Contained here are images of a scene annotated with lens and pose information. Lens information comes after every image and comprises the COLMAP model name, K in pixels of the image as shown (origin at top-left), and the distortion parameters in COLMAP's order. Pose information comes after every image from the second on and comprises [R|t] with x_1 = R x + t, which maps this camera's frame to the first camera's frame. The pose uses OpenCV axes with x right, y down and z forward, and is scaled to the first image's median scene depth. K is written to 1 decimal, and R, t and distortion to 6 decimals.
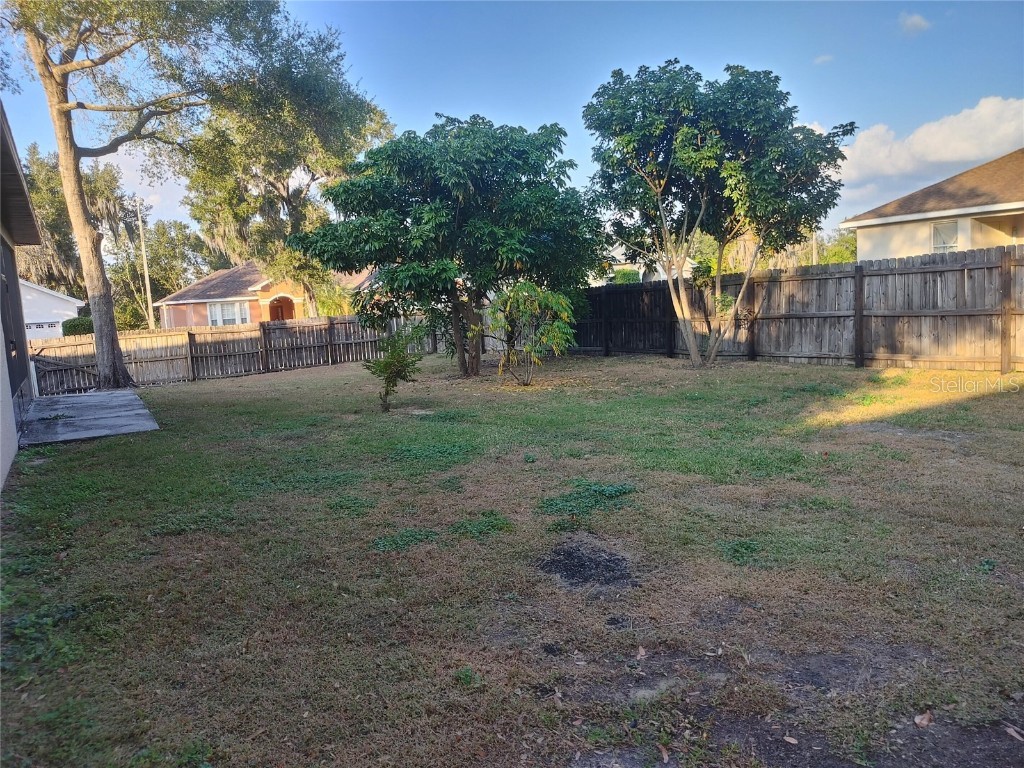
lens RADIAL K [[766.1, 0, 512.0], [0, 766.1, 384.0], [0, 0, 1]] dist [0.009534, -0.006692]
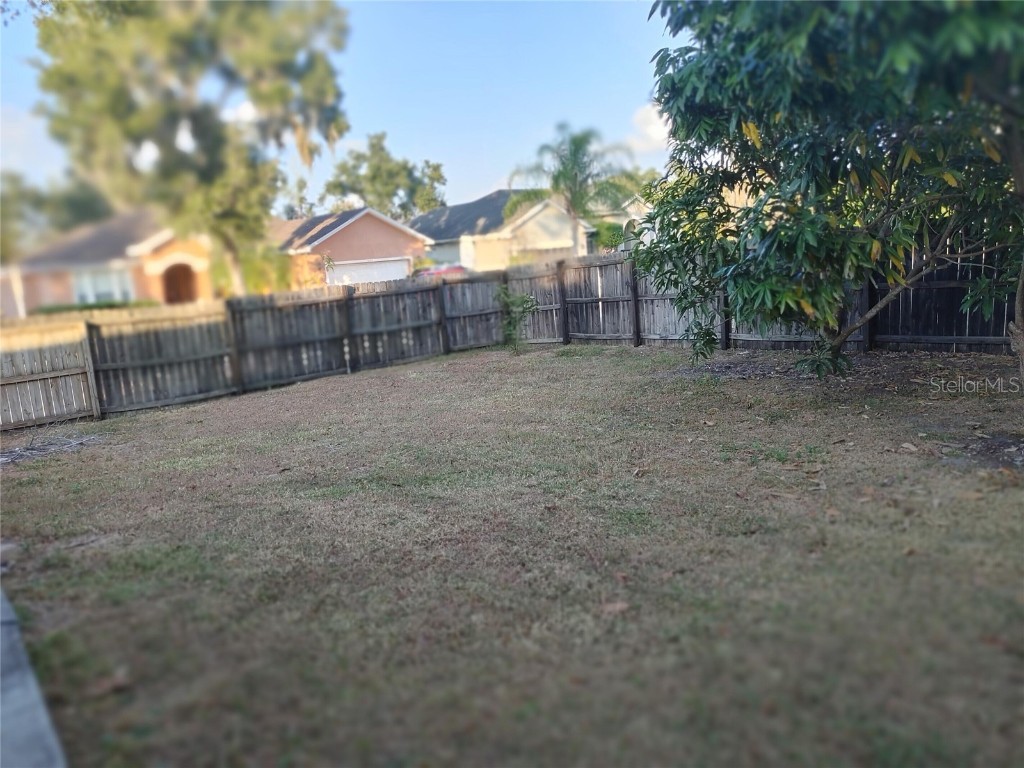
lens RADIAL K [[766.1, 0, 512.0], [0, 766.1, 384.0], [0, 0, 1]] dist [0.009534, -0.006692]
pose [[0.987178, -0.036323, 0.155437, -0.202683], [0.029613, 0.998536, 0.045270, -0.035846], [-0.156854, -0.040086, 0.986808, 0.411729]]
